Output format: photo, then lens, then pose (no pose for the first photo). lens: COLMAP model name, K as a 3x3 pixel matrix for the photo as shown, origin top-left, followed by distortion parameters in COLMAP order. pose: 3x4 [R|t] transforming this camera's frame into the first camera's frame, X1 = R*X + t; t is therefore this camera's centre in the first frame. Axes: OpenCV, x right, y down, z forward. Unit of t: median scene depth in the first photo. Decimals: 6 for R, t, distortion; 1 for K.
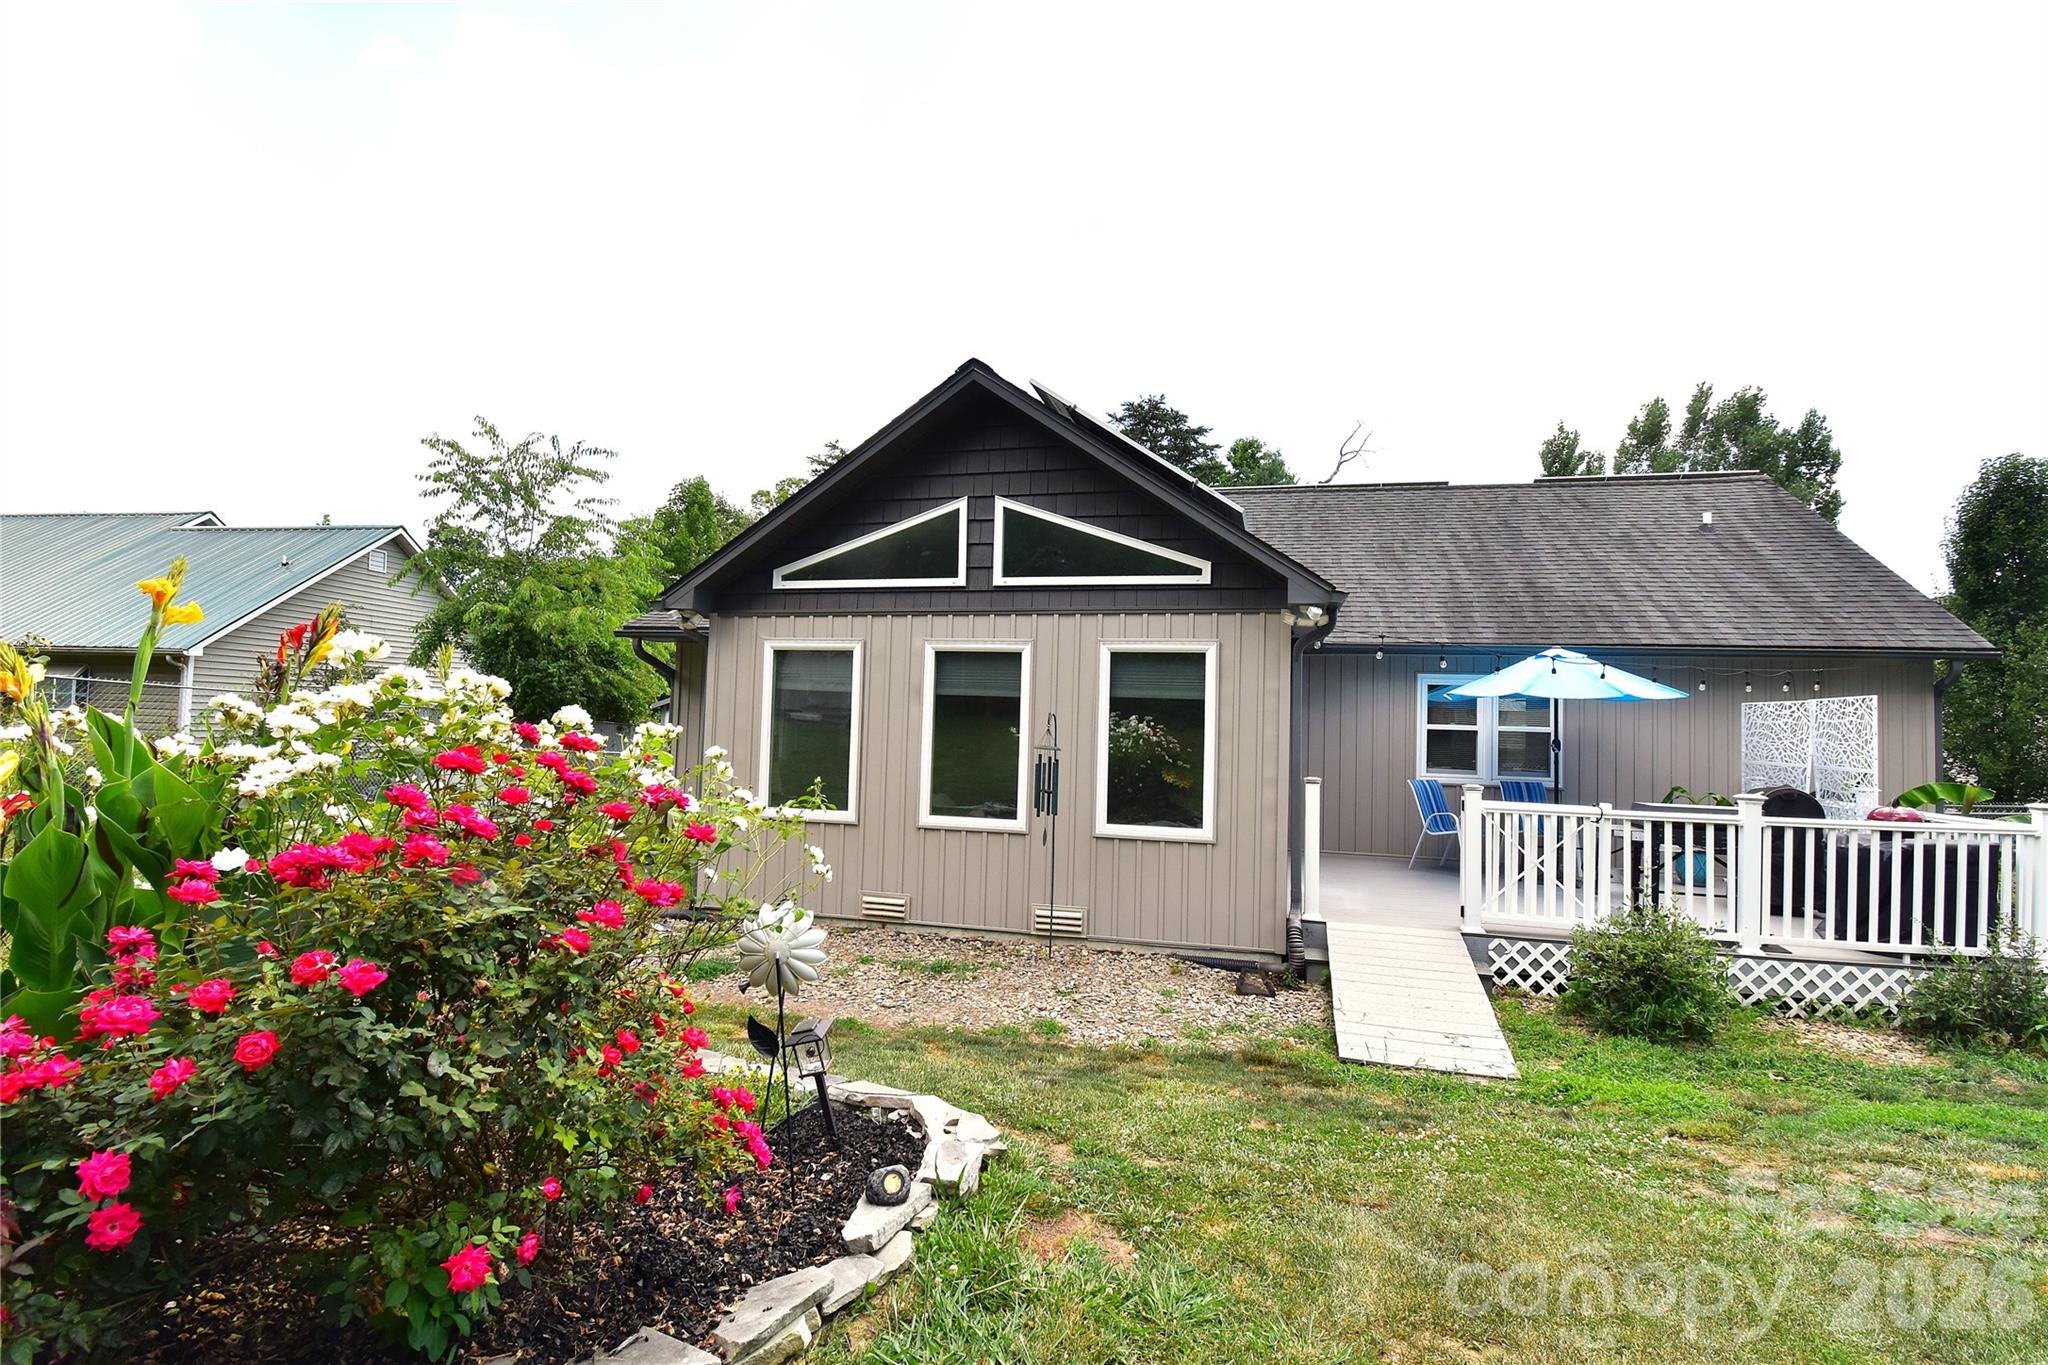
lens RADIAL K [[919.4, 0, 1024.0], [0, 919.4, 682.5], [0, 0, 1]] dist [0.022538, -0.030790]
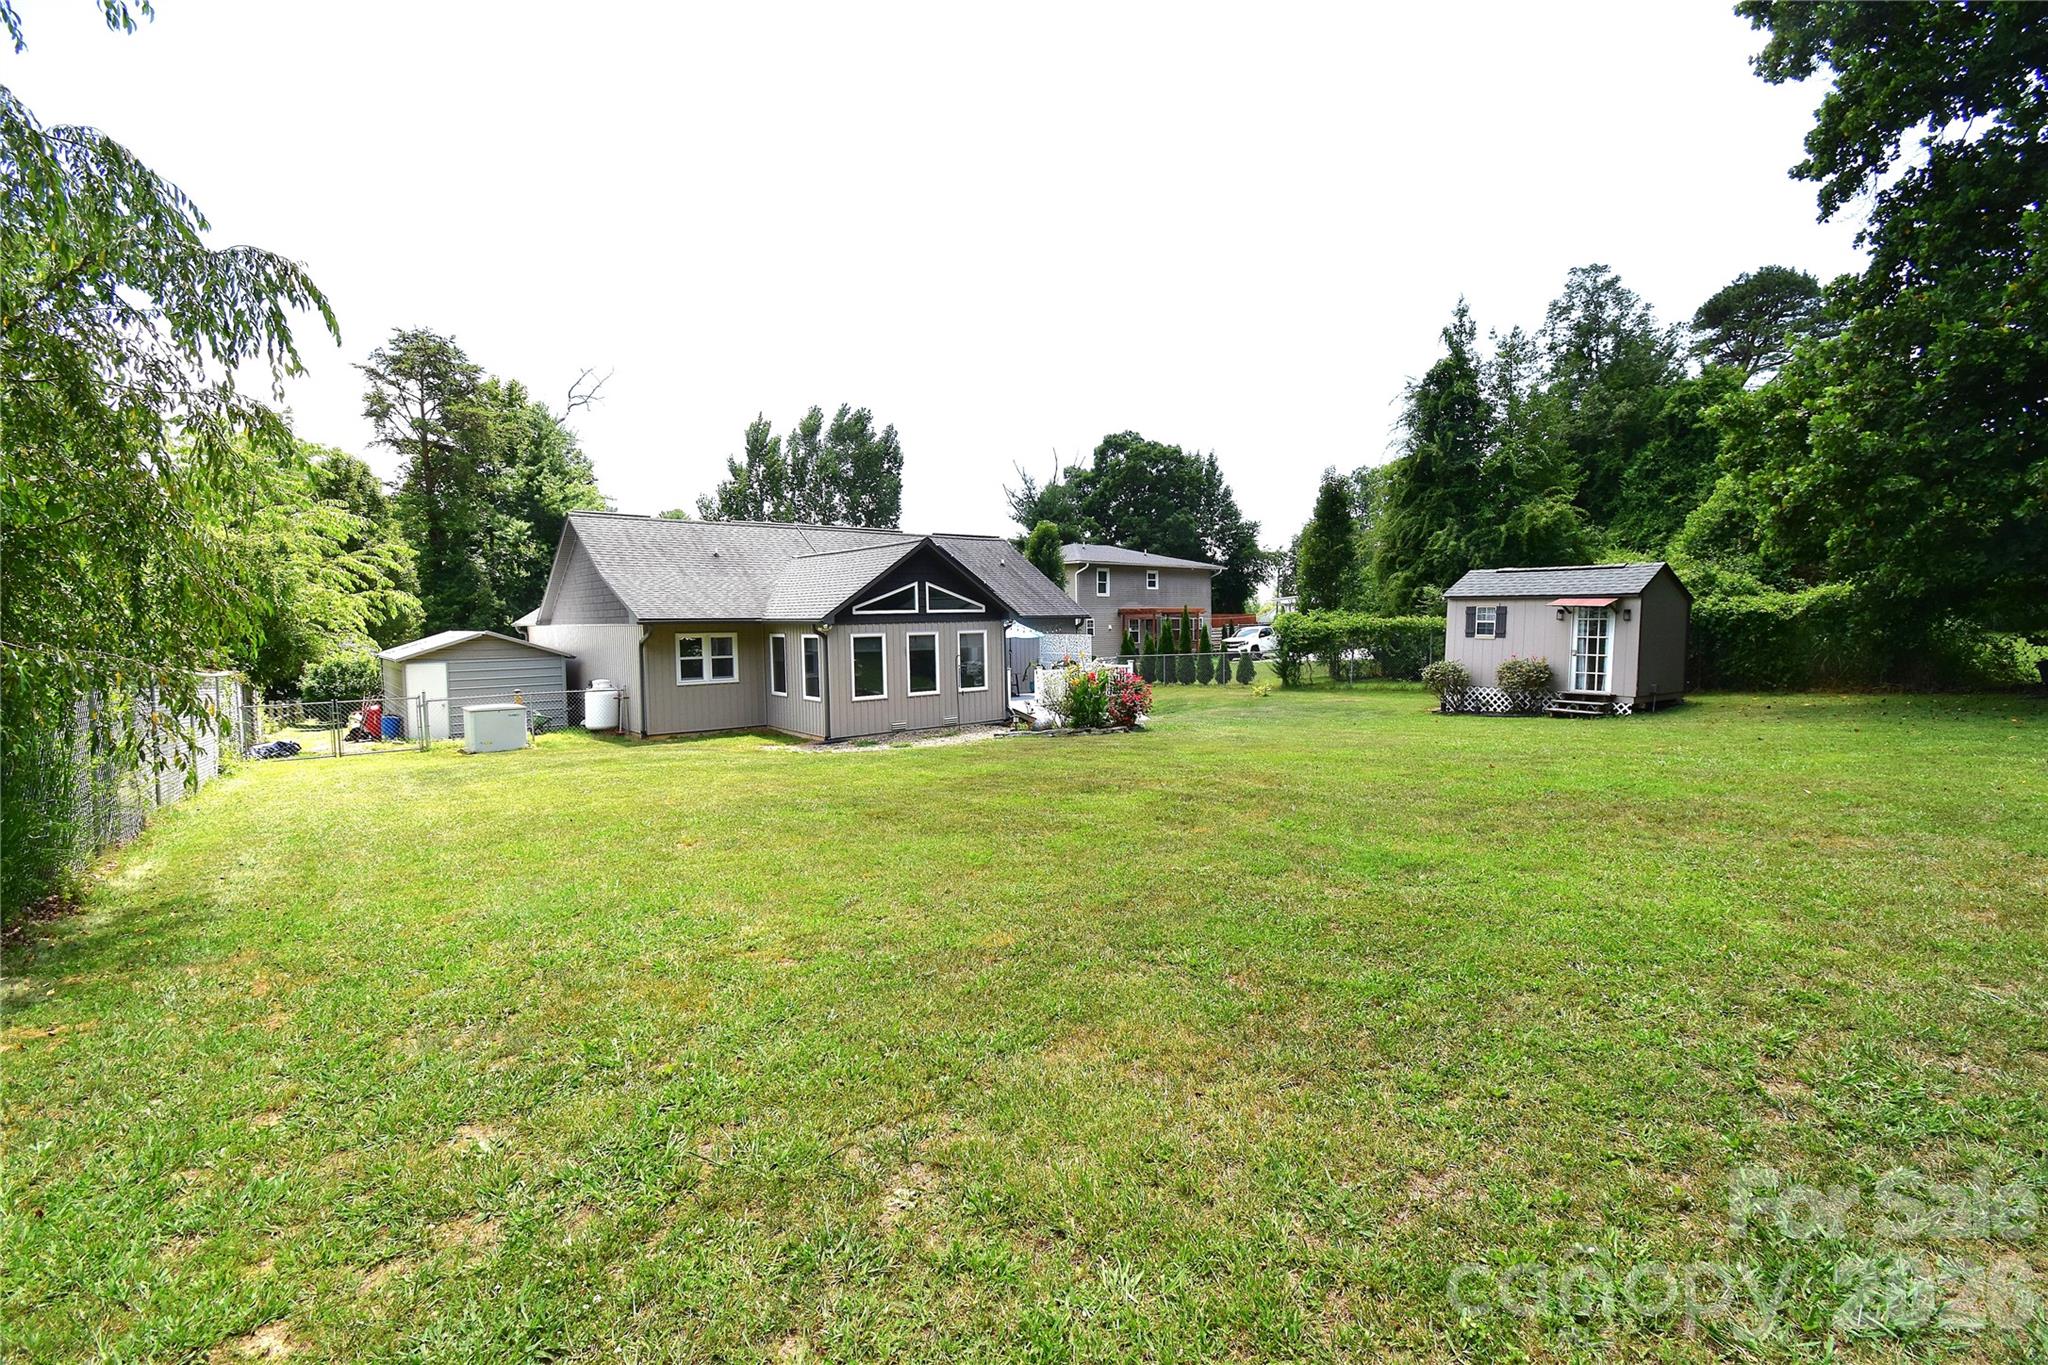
lens RADIAL K [[910.8, 0, 1024.0], [0, 910.8, 682.5], [0, 0, 1]] dist [0.019987, -0.023145]
pose [[0.589729, -0.092653, 0.802269, -2.170007], [0.006296, 0.993894, 0.110155, -0.198811], [-0.807577, -0.059911, 0.586712, -0.957559]]
